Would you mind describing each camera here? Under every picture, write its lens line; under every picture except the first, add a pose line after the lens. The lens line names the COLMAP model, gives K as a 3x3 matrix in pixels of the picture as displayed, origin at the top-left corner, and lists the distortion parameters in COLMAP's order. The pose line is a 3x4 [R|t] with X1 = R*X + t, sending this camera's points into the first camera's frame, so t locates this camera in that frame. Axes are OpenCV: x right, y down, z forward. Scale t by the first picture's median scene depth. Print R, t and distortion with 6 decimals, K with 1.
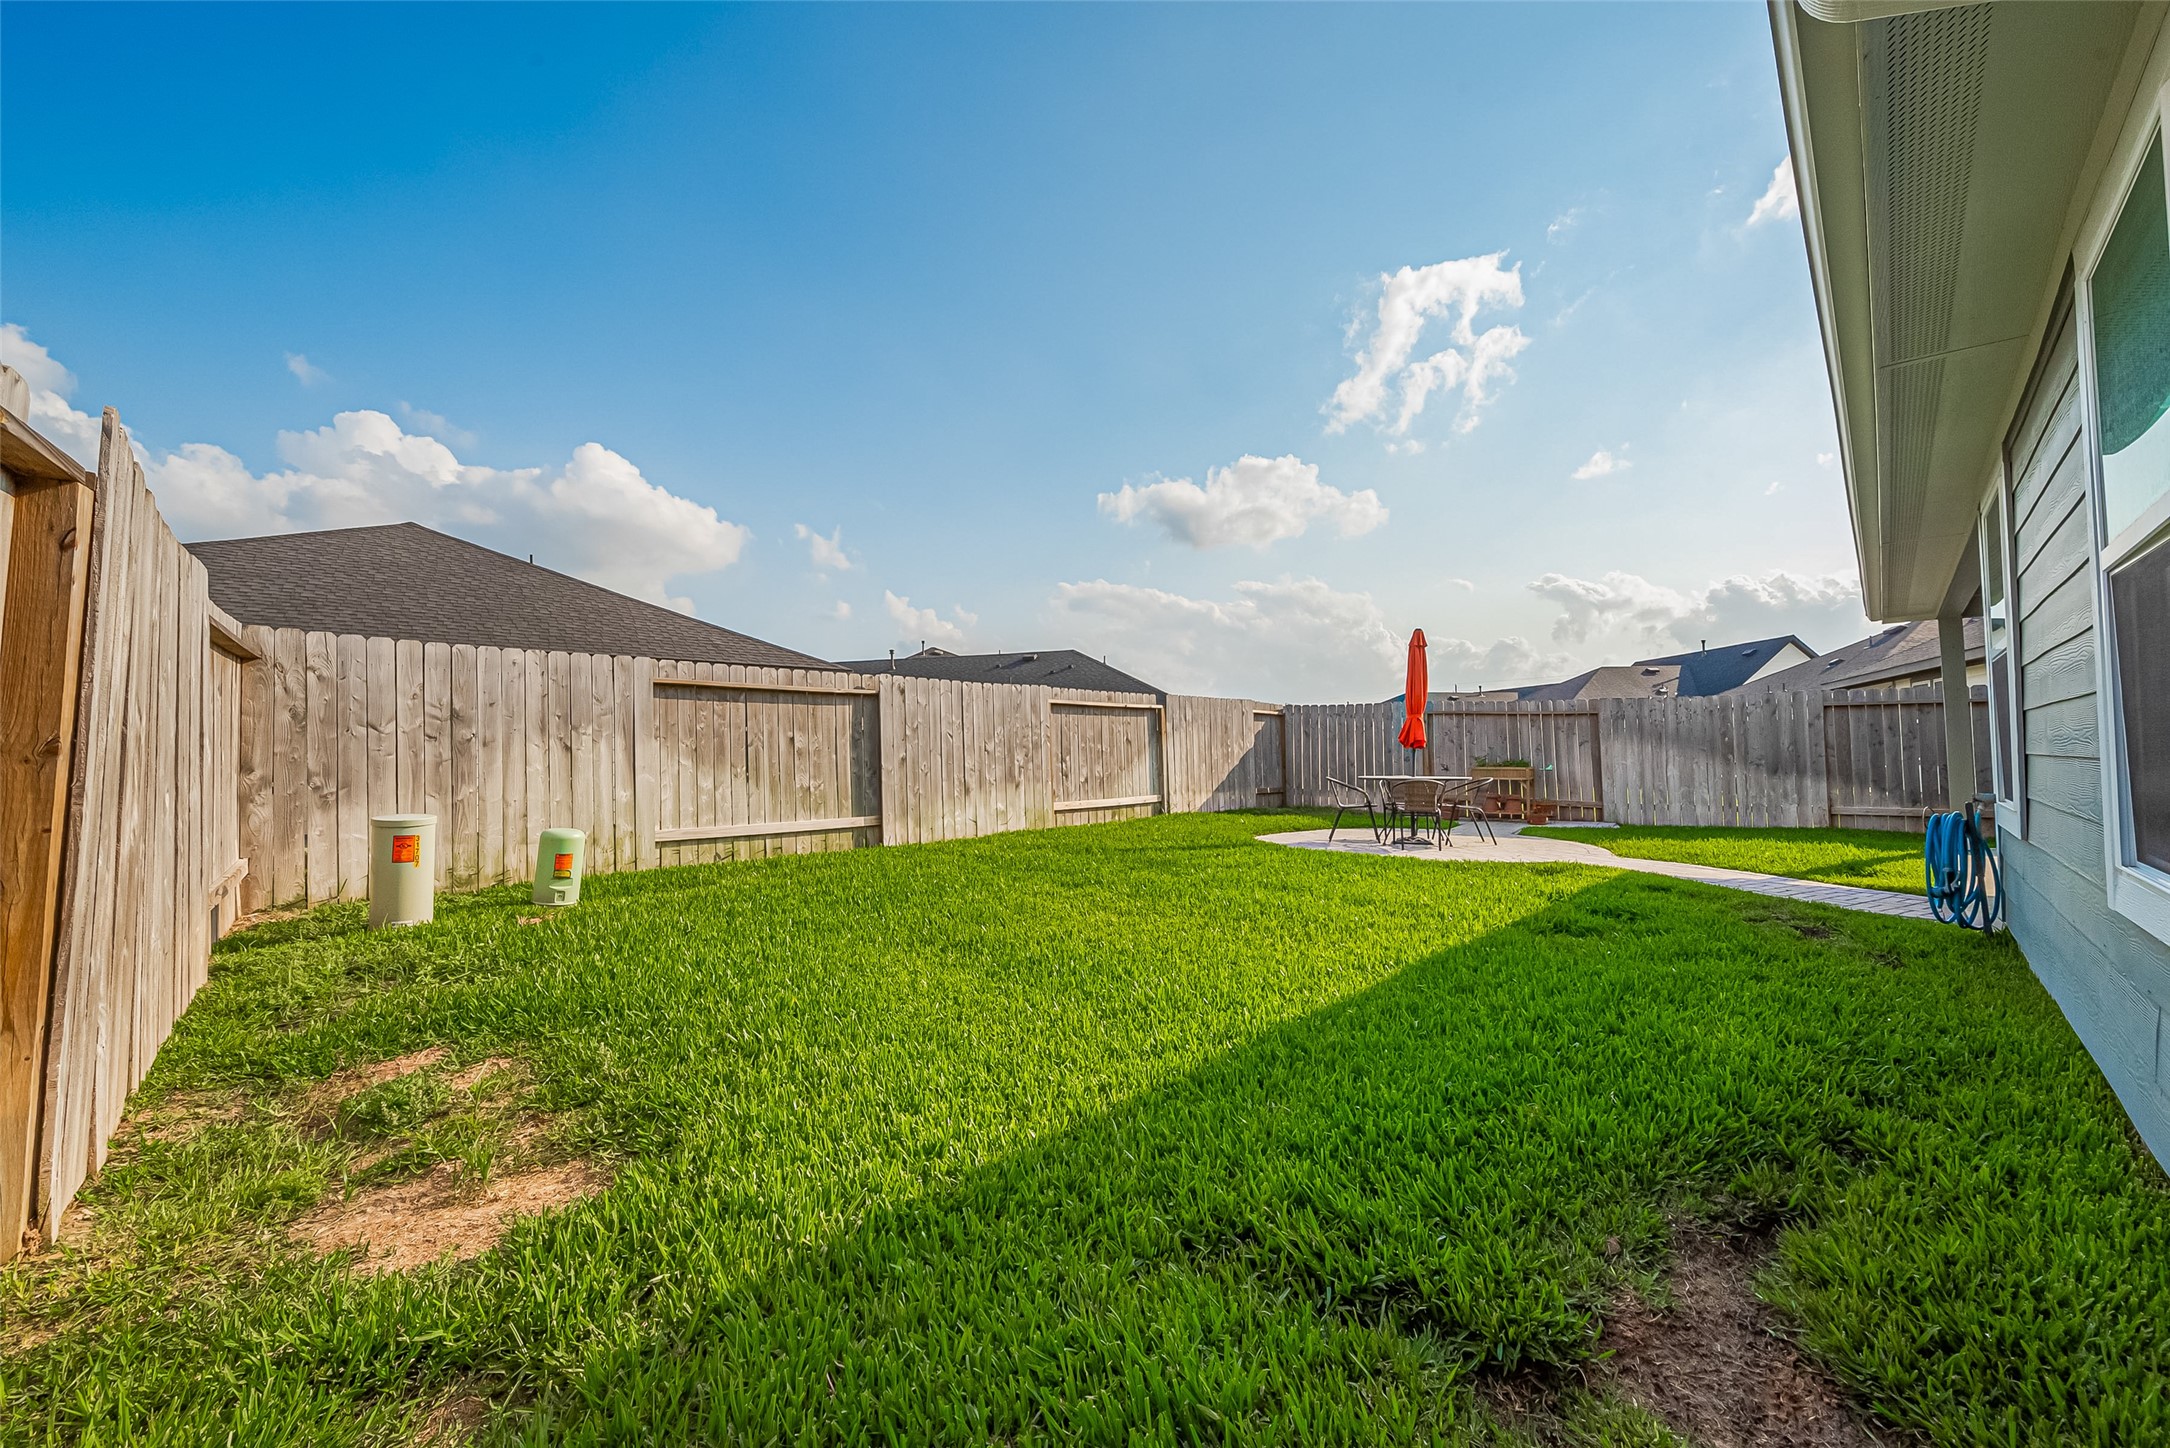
lens RADIAL K [[862.0, 0, 1078.4], [0, 862.0, 727.1], [0, 0, 1]] dist [-0.005524, 0.000336]
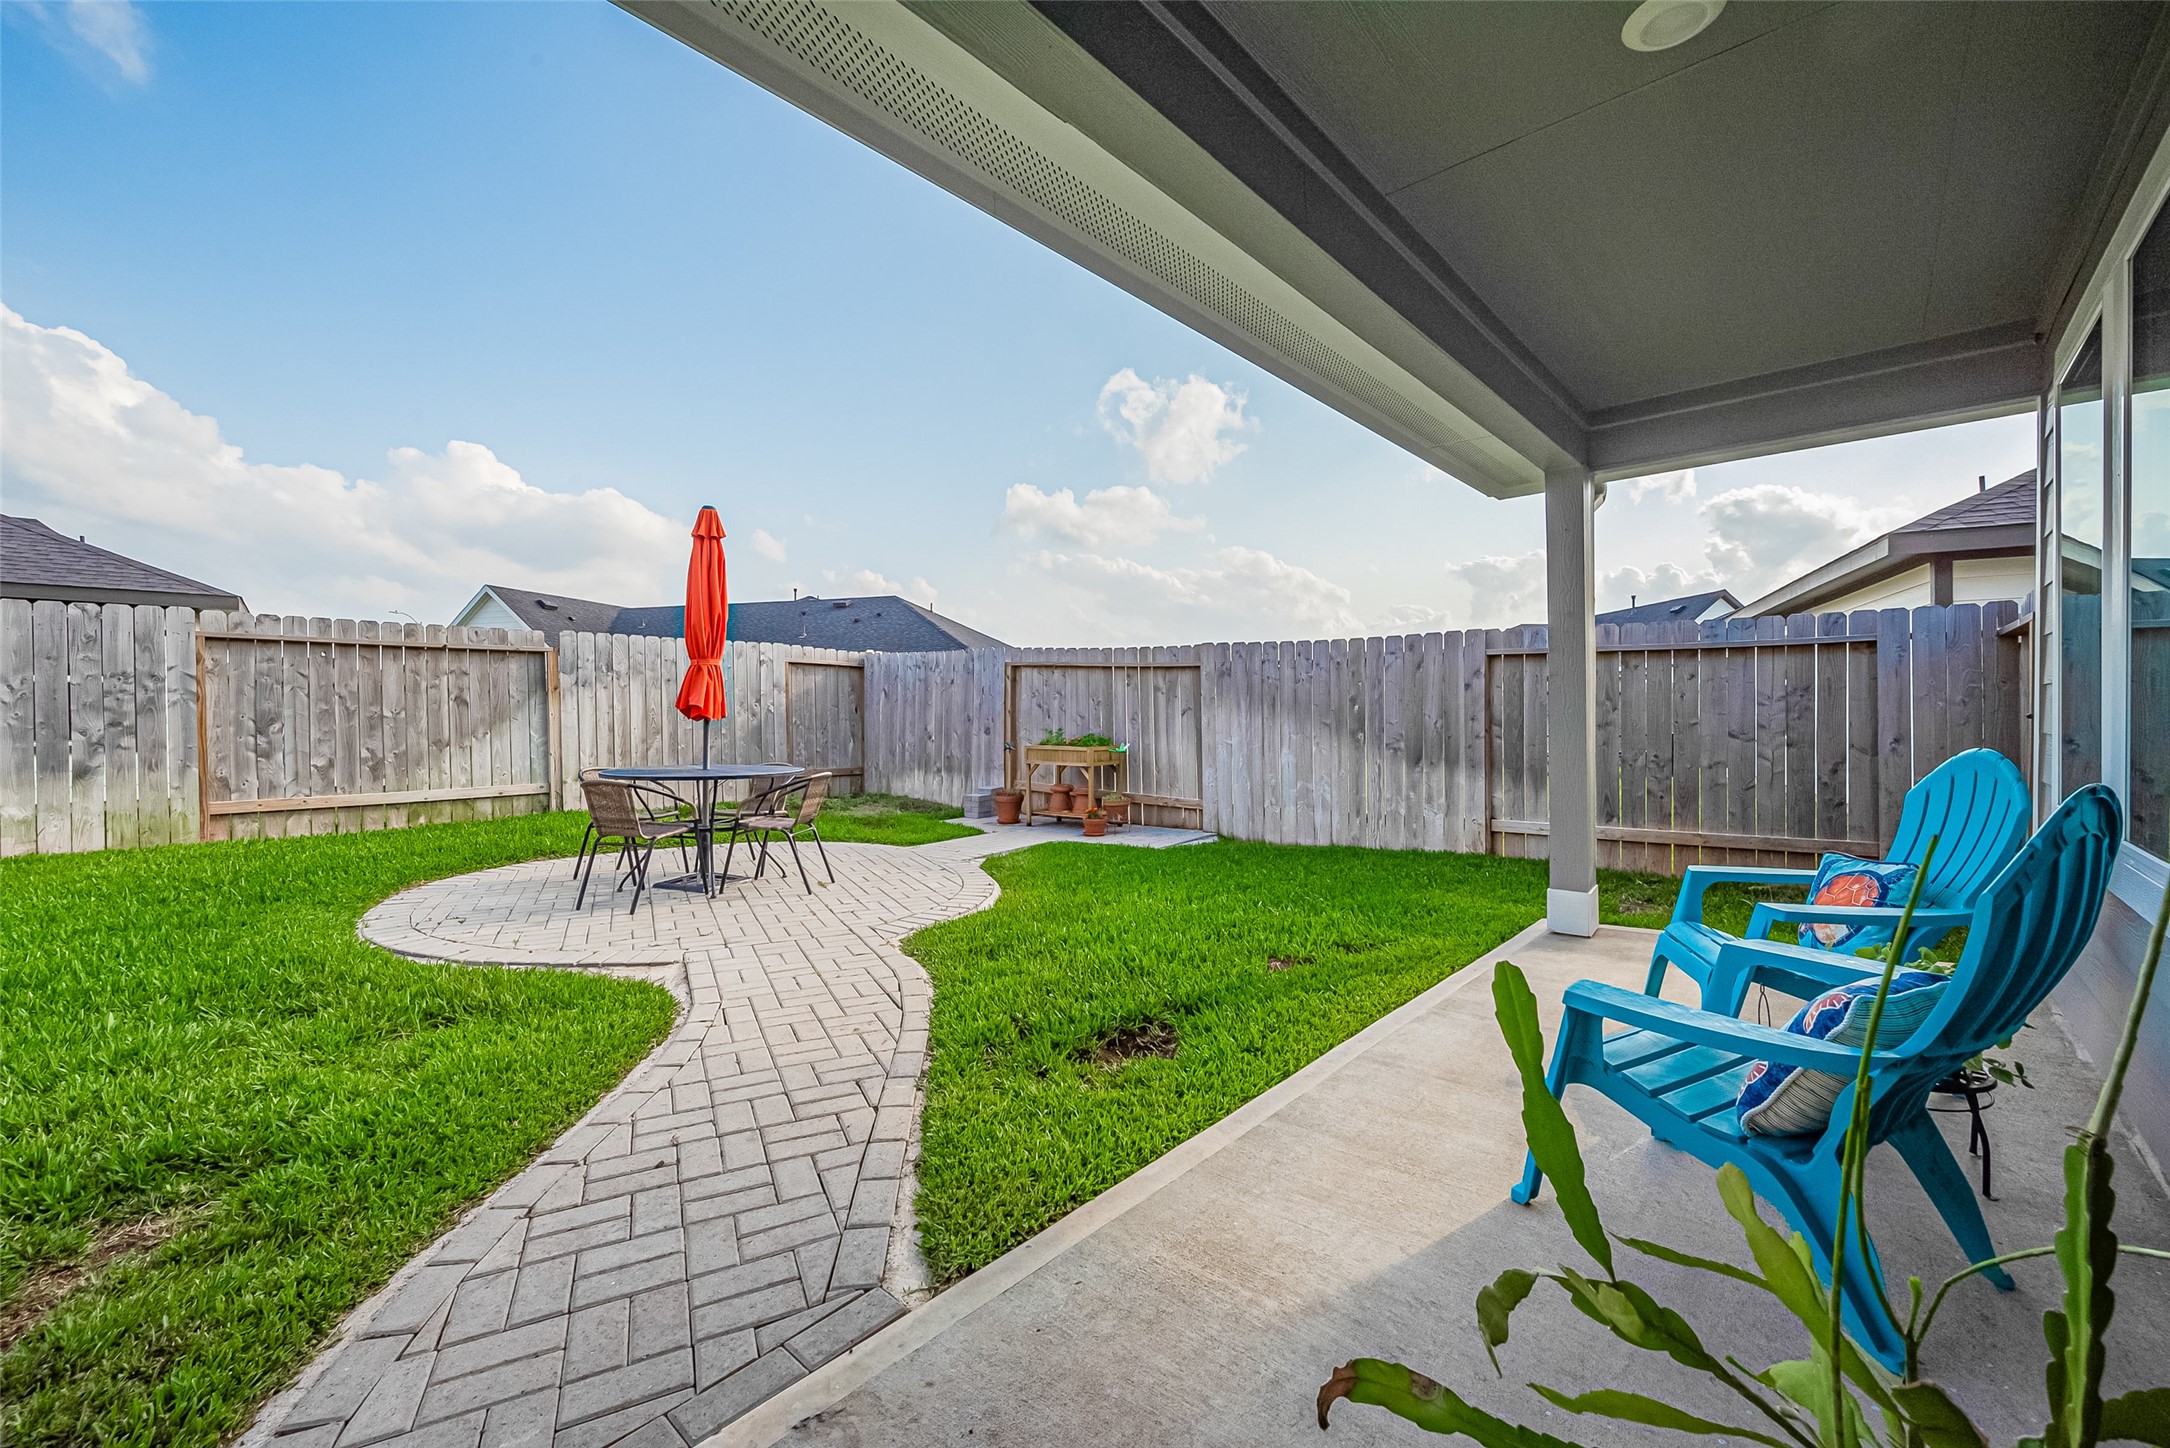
lens RADIAL K [[862.0, 0, 1094.7], [0, 862.0, 728.4], [0, 0, 1]] dist [-0.005524, 0.000336]
pose [[0.999836, 0.009694, 0.015275, 0.572816], [-0.010429, 0.998755, 0.048773, 0.000452], [-0.014783, -0.048925, 0.998693, 0.384674]]
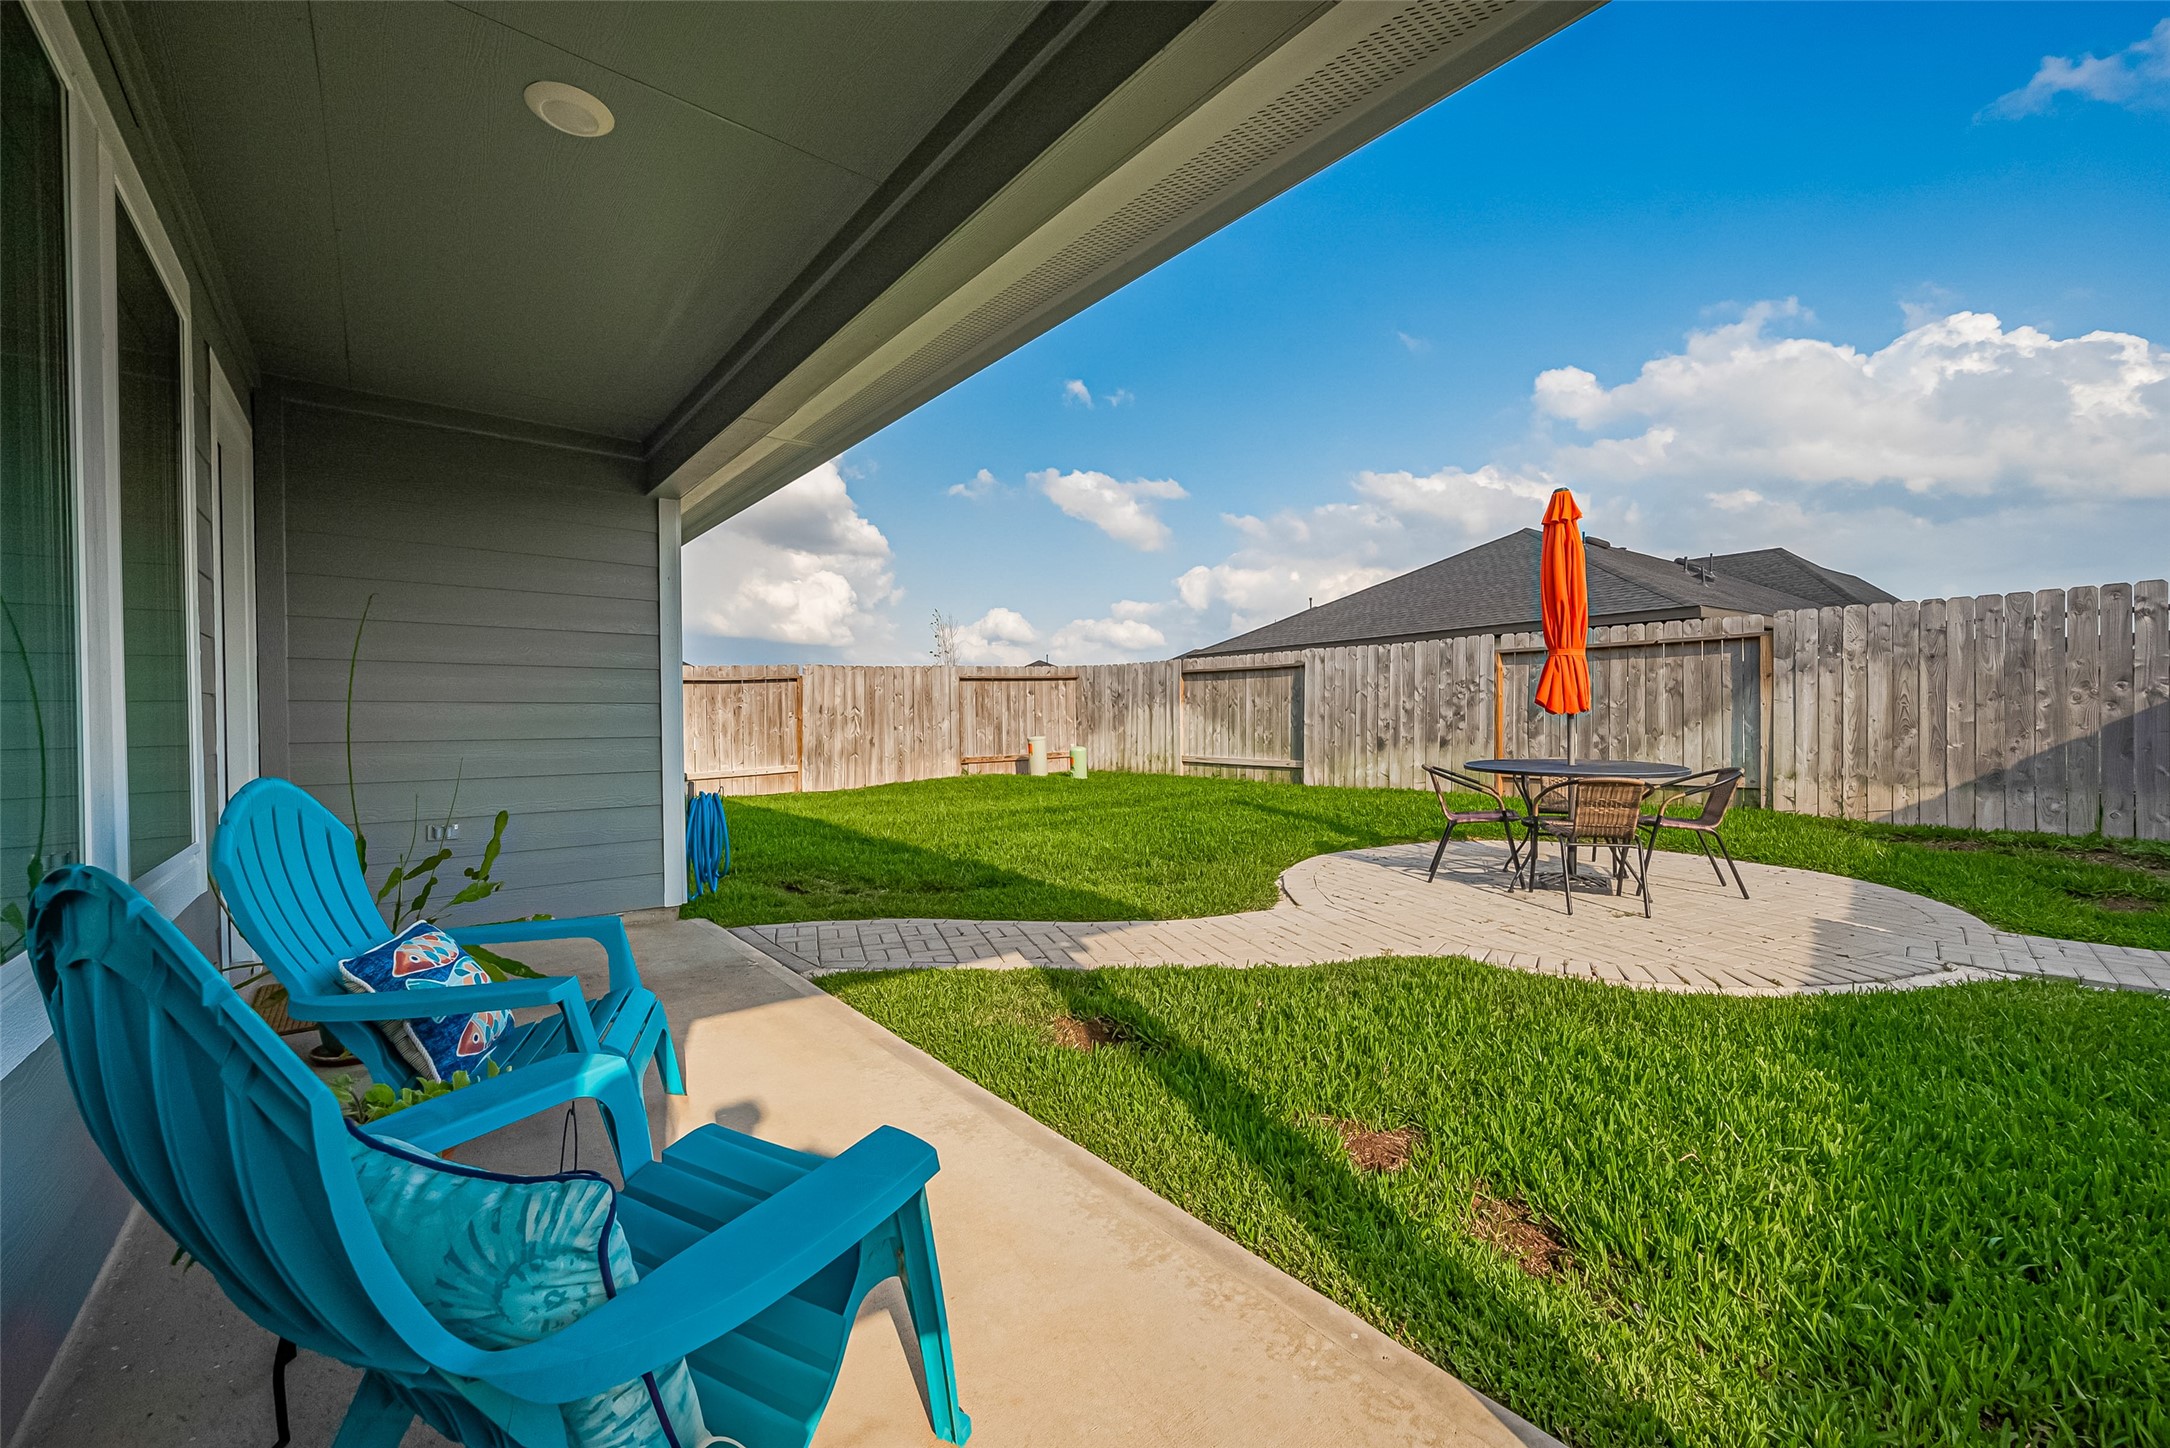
lens RADIAL K [[862.0, 0, 1086.7], [0, 862.0, 723.6], [0, 0, 1]] dist [-0.005524, 0.000336]
pose [[-0.134866, 0.025945, -0.990524, 0.868214], [0.045705, 0.998756, 0.019937, 0.006955], [0.989809, -0.042583, -0.135884, 0.694203]]
